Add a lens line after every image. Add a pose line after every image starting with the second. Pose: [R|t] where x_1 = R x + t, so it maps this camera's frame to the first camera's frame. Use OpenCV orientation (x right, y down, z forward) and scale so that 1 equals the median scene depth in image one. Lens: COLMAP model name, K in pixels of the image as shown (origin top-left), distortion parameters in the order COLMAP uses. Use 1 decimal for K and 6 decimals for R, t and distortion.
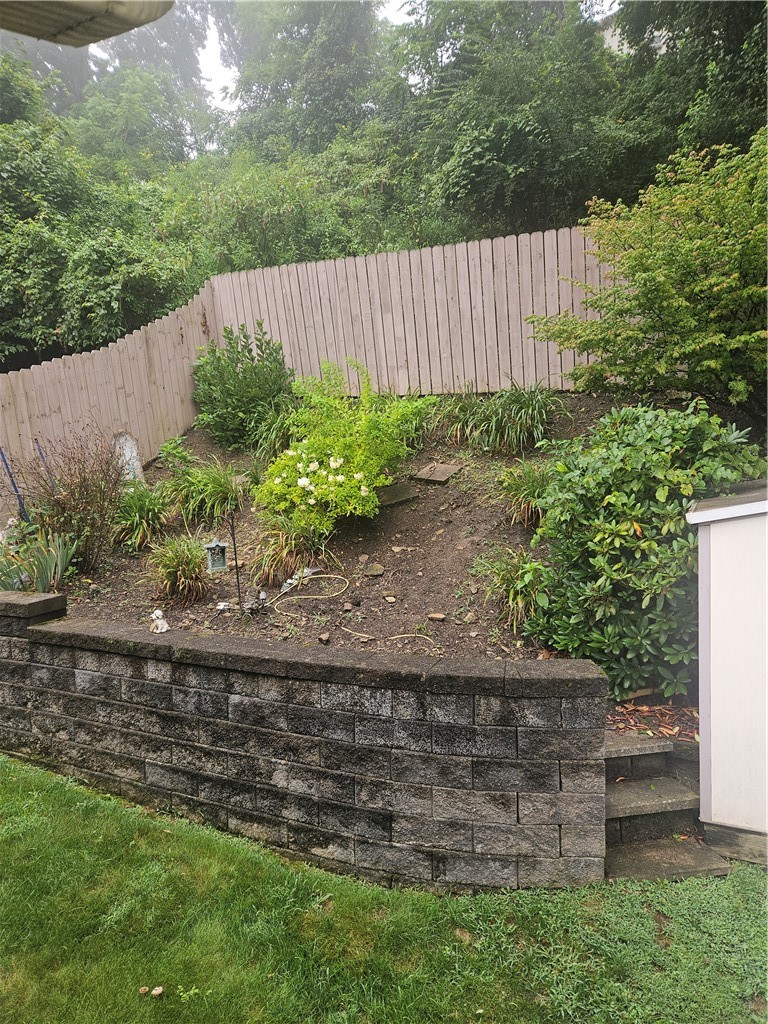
lens RADIAL K [[687.9, 0, 383.2], [0, 687.9, 510.5], [0, 0, 1]] dist [0.007923, -0.002162]
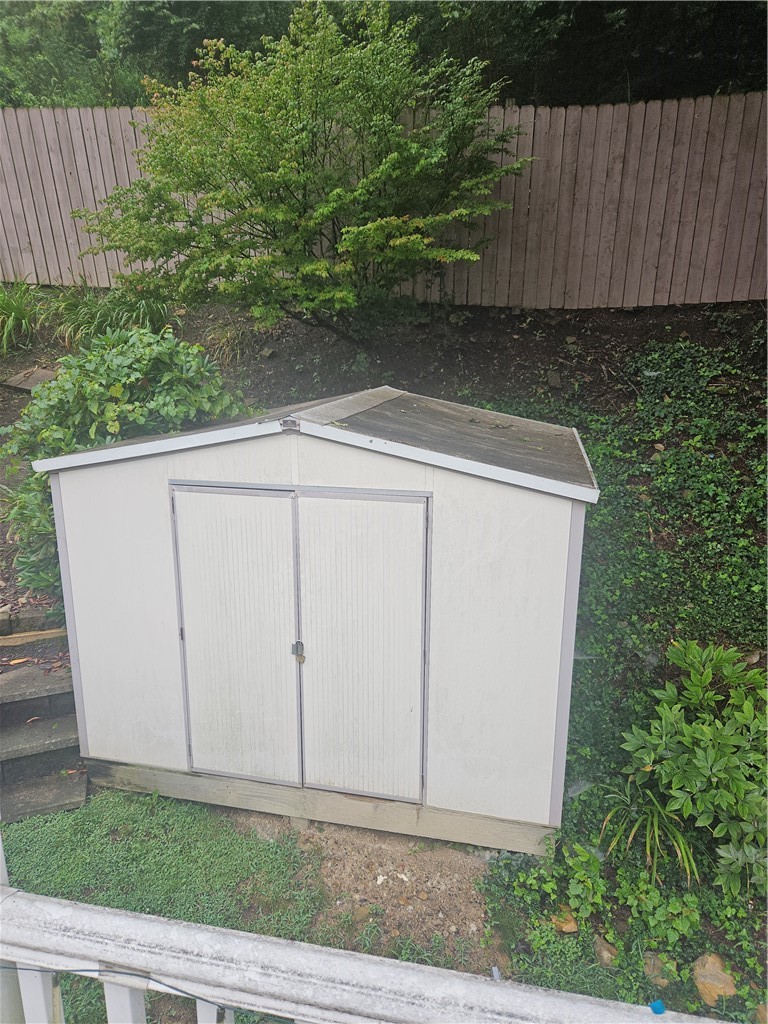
lens RADIAL K [[687.9, 0, 385.3], [0, 687.9, 513.4], [0, 0, 1]] dist [0.007923, -0.002162]
pose [[0.964347, -0.015779, 0.264169, 0.624845], [-0.028431, 0.986266, 0.162697, -0.088474], [-0.263108, -0.164407, 0.950655, -0.040235]]
